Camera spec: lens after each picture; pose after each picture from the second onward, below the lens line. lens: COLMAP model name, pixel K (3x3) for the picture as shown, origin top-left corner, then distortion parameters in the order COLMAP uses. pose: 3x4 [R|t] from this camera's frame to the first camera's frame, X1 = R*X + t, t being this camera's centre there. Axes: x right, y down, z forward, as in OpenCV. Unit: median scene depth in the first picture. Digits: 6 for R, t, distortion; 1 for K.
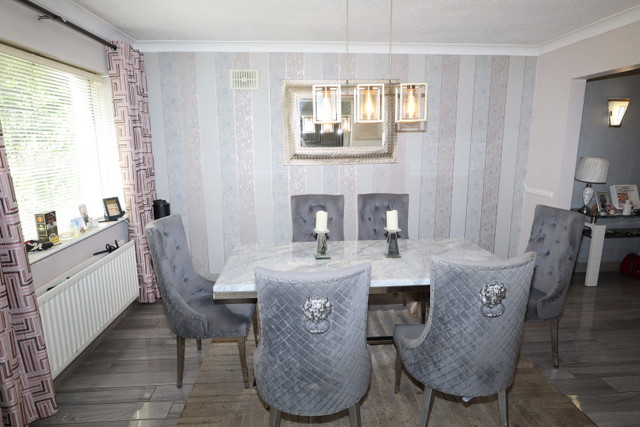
lens RADIAL K [[388.2, 0, 319.8], [0, 388.2, 215.3], [0, 0, 1]] dist [-0.034132, 0.018629]
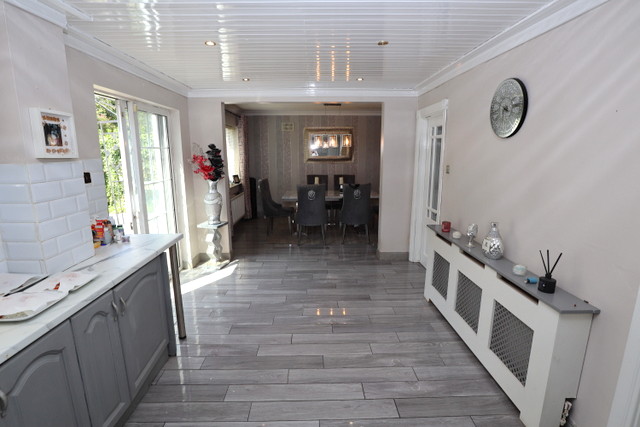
lens RADIAL K [[319.0, 0, 318.8], [0, 319.0, 215.3], [0, 0, 1]] dist [-0.033495, 0.004133]
pose [[0.998799, 0.013676, -0.047038, 0.097280], [-0.013321, 0.999880, 0.007869, 0.181486], [0.047140, -0.007233, 0.998862, -0.990377]]
